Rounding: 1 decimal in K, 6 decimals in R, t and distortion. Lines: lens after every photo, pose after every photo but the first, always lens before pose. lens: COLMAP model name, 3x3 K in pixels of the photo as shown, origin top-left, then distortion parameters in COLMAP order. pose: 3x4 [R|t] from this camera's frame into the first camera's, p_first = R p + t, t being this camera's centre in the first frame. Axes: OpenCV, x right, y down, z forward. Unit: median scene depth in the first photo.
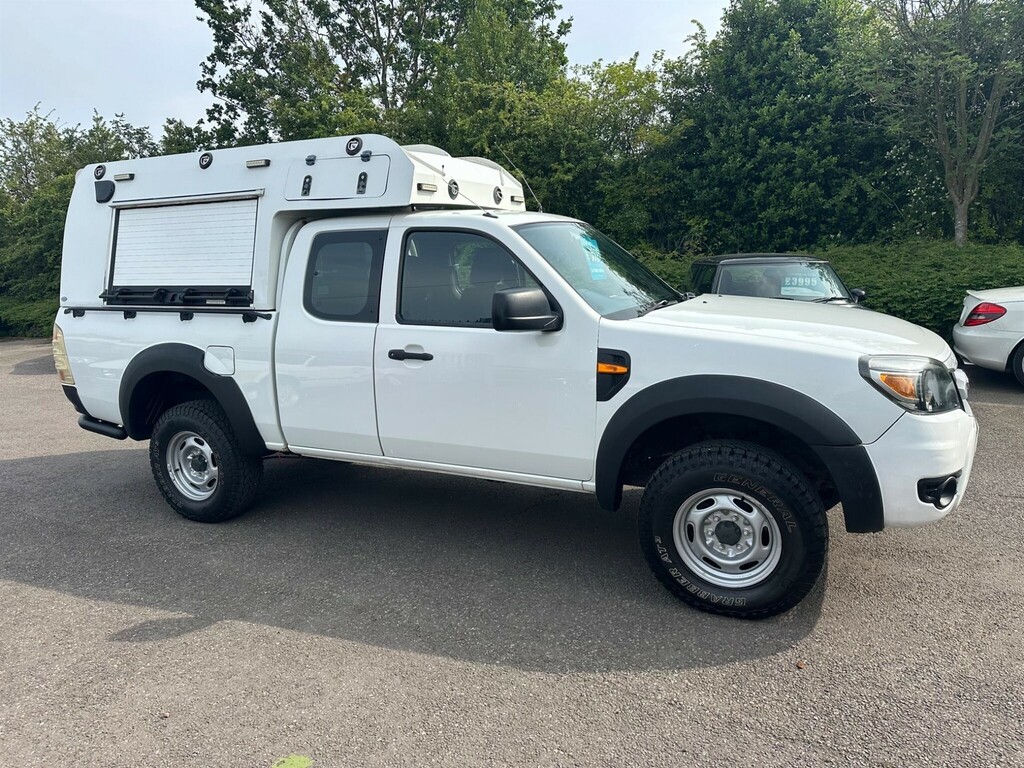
lens RADIAL K [[720.2, 0, 512.0], [0, 720.2, 384.0], [0, 0, 1]] dist [0.095199, -0.170341]
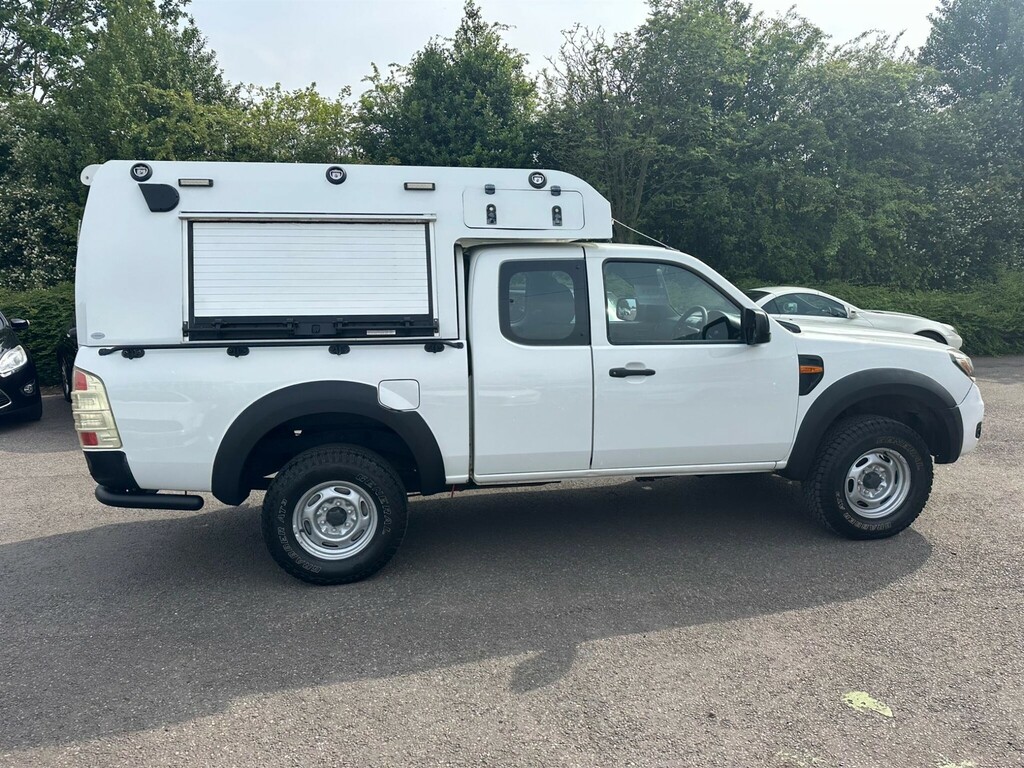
lens RADIAL K [[724.6, 0, 515.8], [0, 724.6, 378.2], [0, 0, 1]] dist [0.051056, -0.060754]
pose [[0.813054, -0.065297, 0.578516, -0.814692], [0.091409, 0.995684, -0.016084, -0.025274], [-0.574968, 0.065958, 0.815513, 0.166010]]
